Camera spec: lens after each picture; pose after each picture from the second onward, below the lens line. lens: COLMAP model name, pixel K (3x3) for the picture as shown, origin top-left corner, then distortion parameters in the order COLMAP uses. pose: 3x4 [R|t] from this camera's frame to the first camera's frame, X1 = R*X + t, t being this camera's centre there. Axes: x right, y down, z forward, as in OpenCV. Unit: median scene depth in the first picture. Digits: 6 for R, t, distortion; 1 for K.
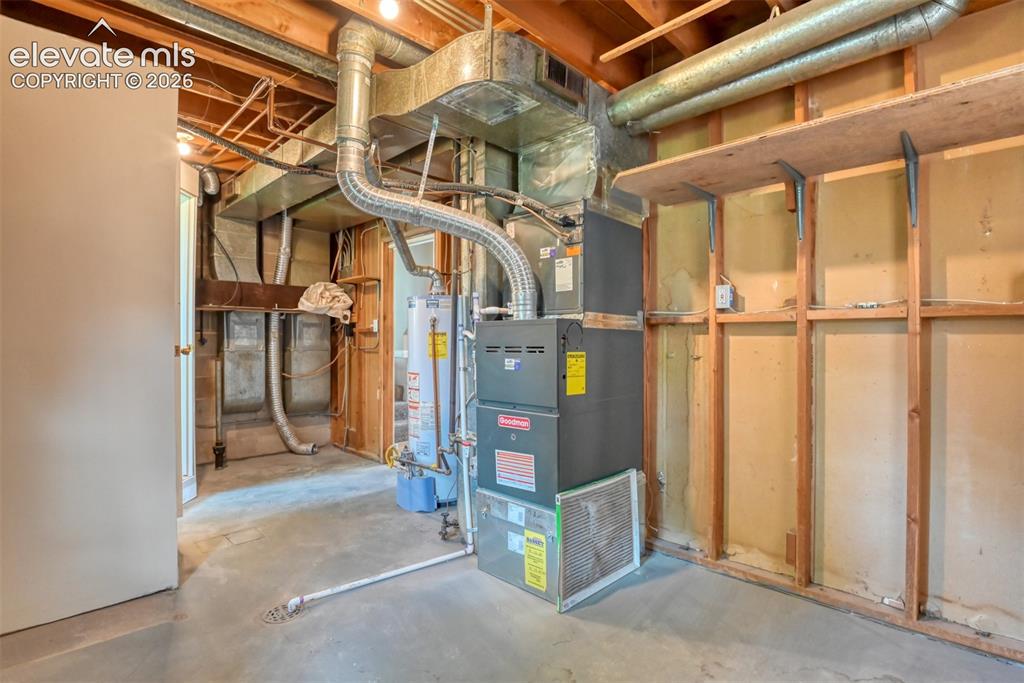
lens RADIAL K [[504.0, 0, 518.3], [0, 504.0, 344.0], [0, 0, 1]] dist [-0.020347, -0.002991]
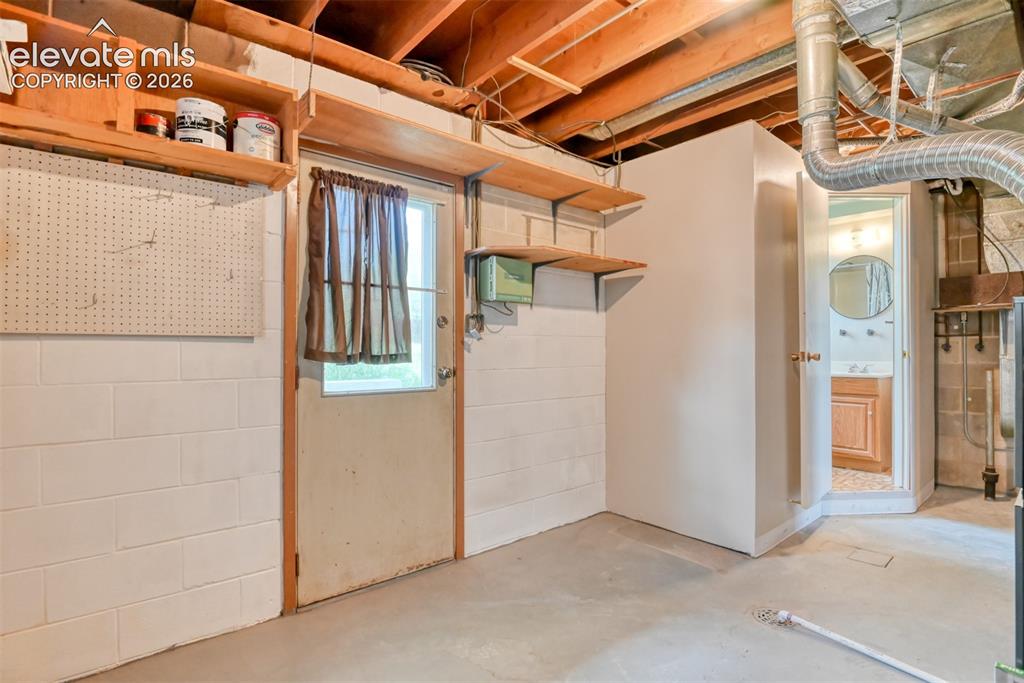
lens RADIAL K [[504.0, 0, 518.2], [0, 504.0, 343.0], [0, 0, 1]] dist [-0.020347, -0.002991]
pose [[-0.080020, -0.013965, -0.996695, 0.536361], [-0.001032, 0.999902, -0.013927, 0.001134], [0.996793, -0.000085, -0.080027, 0.528776]]
